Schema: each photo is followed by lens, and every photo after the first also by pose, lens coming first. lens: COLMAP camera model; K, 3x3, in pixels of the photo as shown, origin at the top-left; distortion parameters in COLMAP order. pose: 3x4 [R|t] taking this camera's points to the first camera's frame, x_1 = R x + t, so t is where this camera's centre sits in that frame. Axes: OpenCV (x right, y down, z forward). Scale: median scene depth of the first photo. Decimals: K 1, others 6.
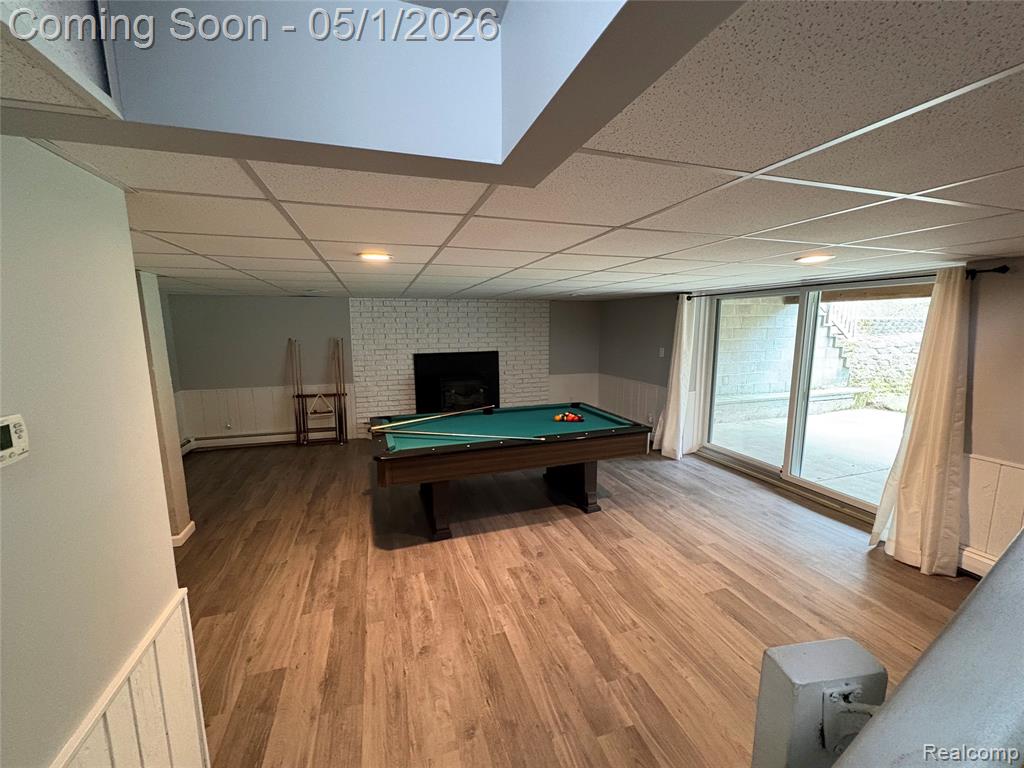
lens RADIAL K [[408.1, 0, 512.2], [0, 408.1, 386.1], [0, 0, 1]] dist [0.001351, -0.000444]
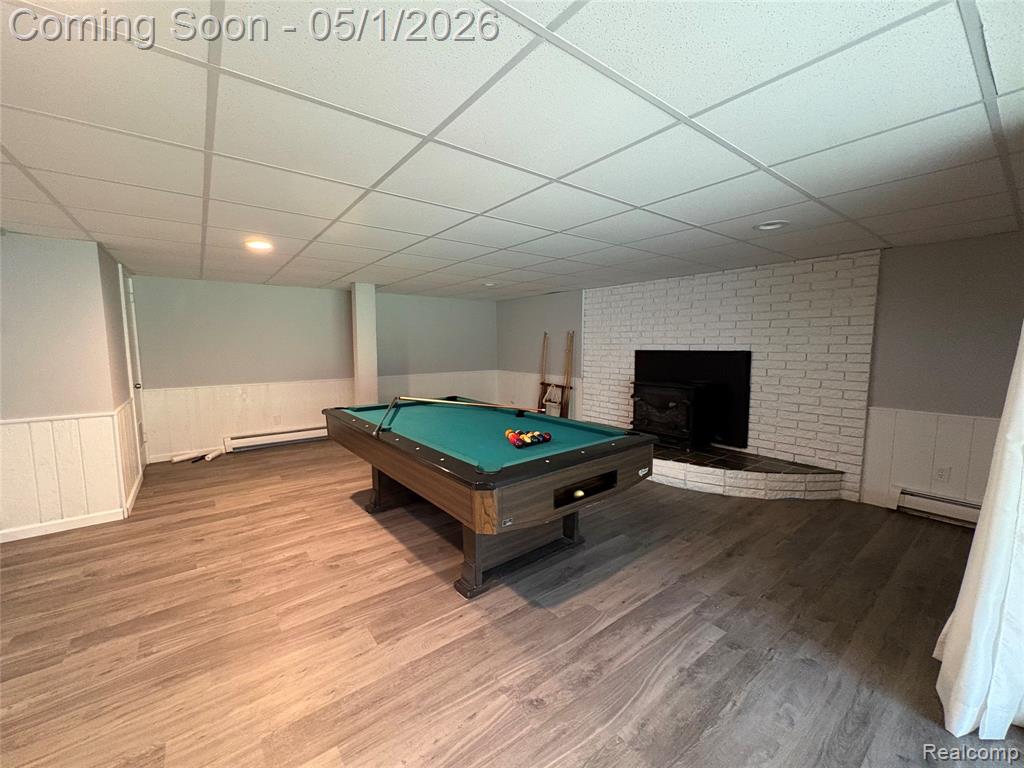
lens RADIAL K [[408.1, 0, 511.3], [0, 408.1, 386.1], [0, 0, 1]] dist [0.001351, -0.000444]
pose [[0.332907, 0.104728, -0.937126, 0.845796], [-0.141995, 0.988049, 0.059976, -0.041035], [0.932207, 0.113101, 0.343799, 0.933703]]
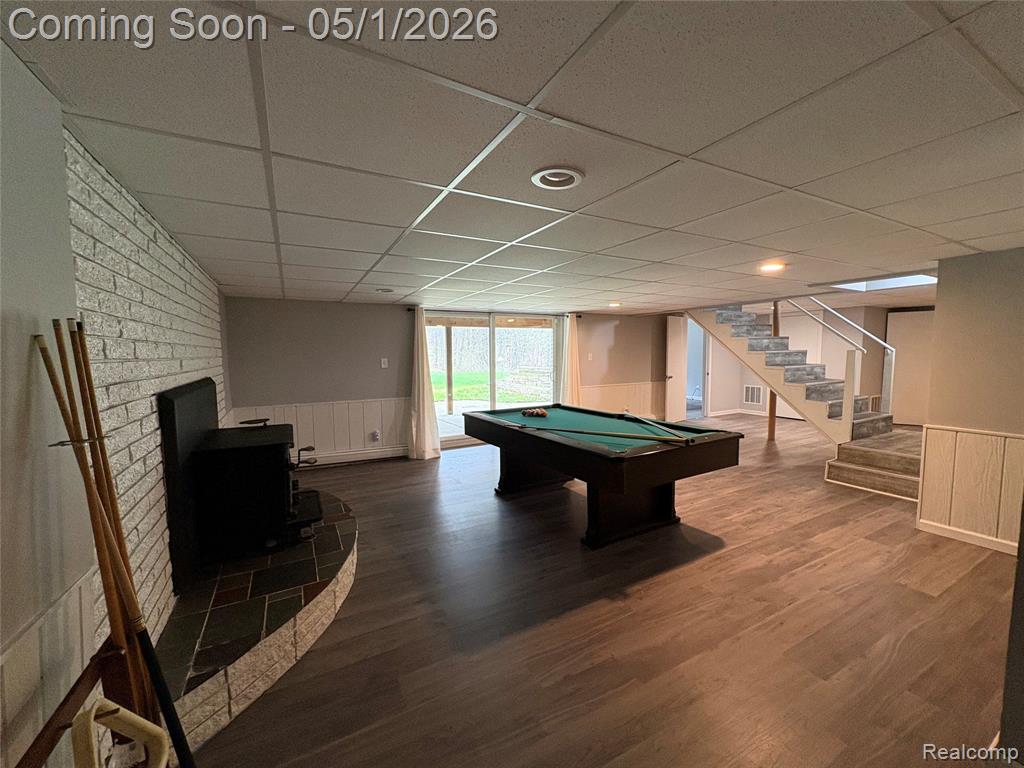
lens RADIAL K [[408.1, 0, 505.7], [0, 408.1, 381.4], [0, 0, 1]] dist [0.001351, -0.000444]
pose [[-0.171719, -0.061702, 0.983212, -1.108546], [0.164708, 0.982191, 0.090404, -0.147073], [-0.971279, 0.177467, -0.158498, 1.510506]]
